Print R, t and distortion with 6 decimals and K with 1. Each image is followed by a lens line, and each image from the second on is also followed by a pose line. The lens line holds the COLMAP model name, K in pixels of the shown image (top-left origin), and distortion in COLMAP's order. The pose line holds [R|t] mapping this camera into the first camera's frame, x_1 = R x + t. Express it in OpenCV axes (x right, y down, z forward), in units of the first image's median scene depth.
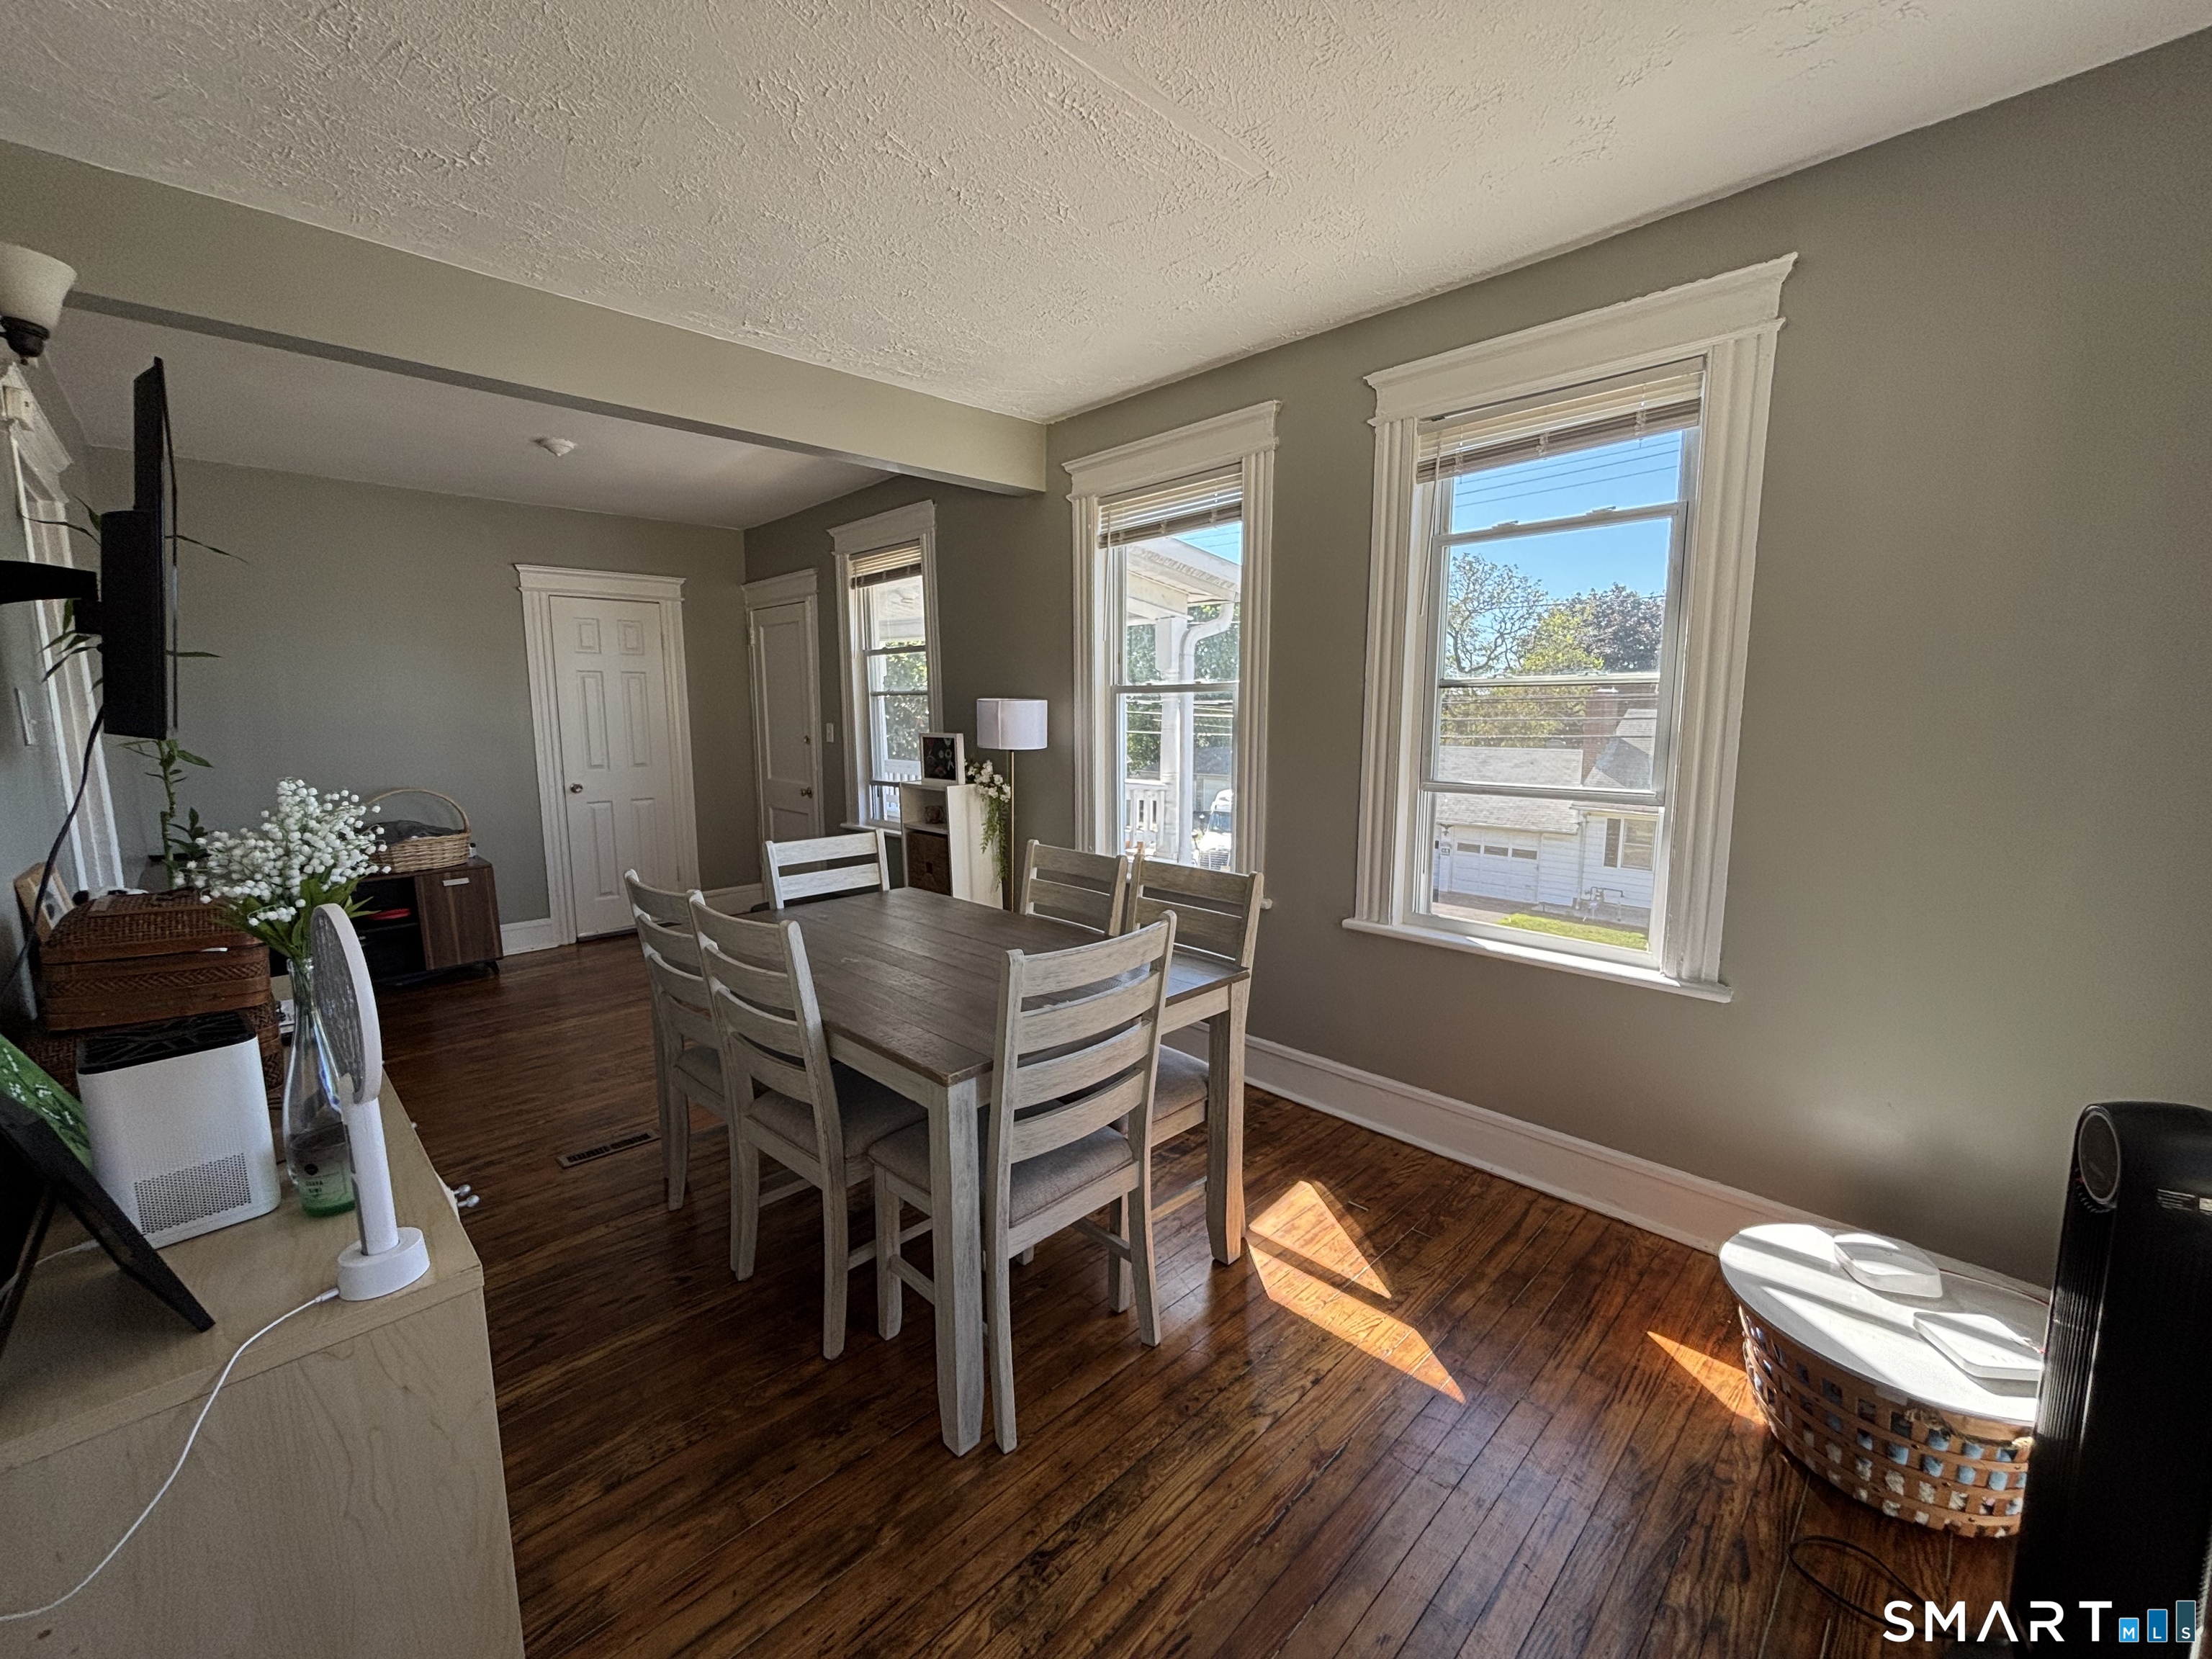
lens RADIAL K [[886.6, 0, 1093.7], [0, 886.6, 821.4], [0, 0, 1]] dist [0.000518, -0.000851]
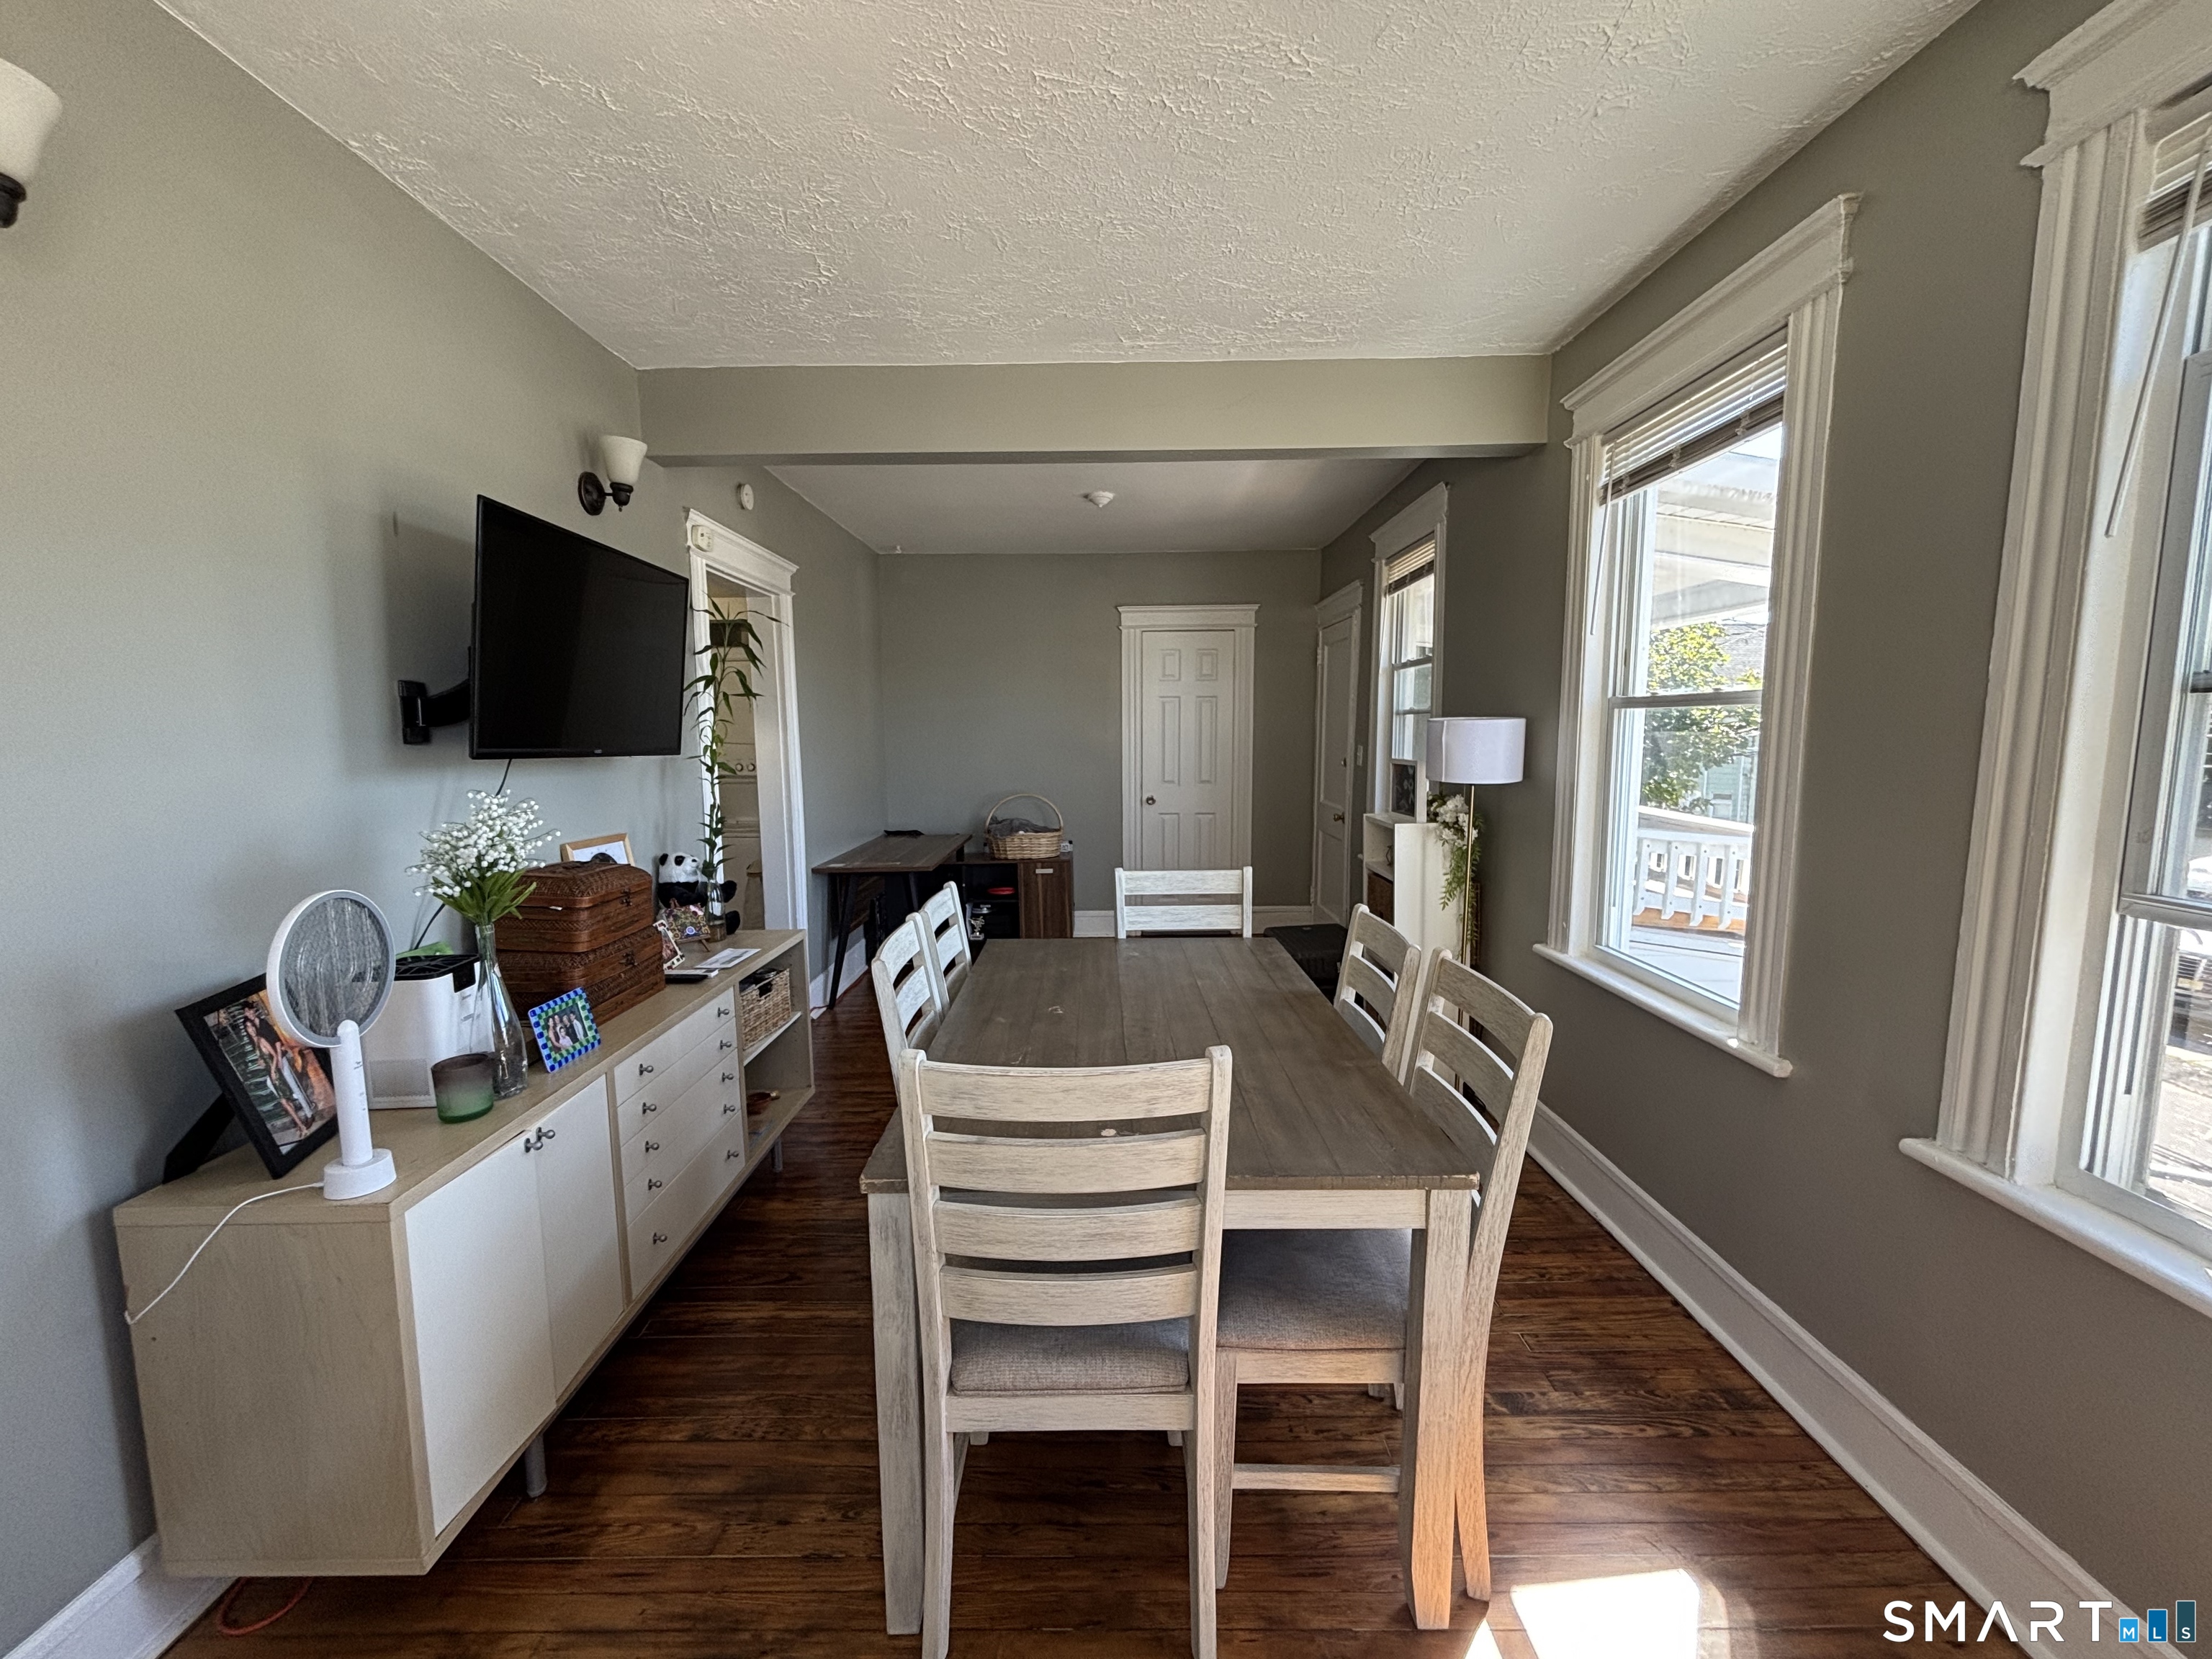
lens RADIAL K [[886.6, 0, 1093.7], [0, 886.6, 821.4], [0, 0, 1]] dist [0.000518, -0.000851]
pose [[0.715595, 0.073281, -0.694661, 0.244206], [-0.086149, 0.996148, 0.016341, -0.036208], [0.693182, 0.048151, 0.719152, 0.237909]]
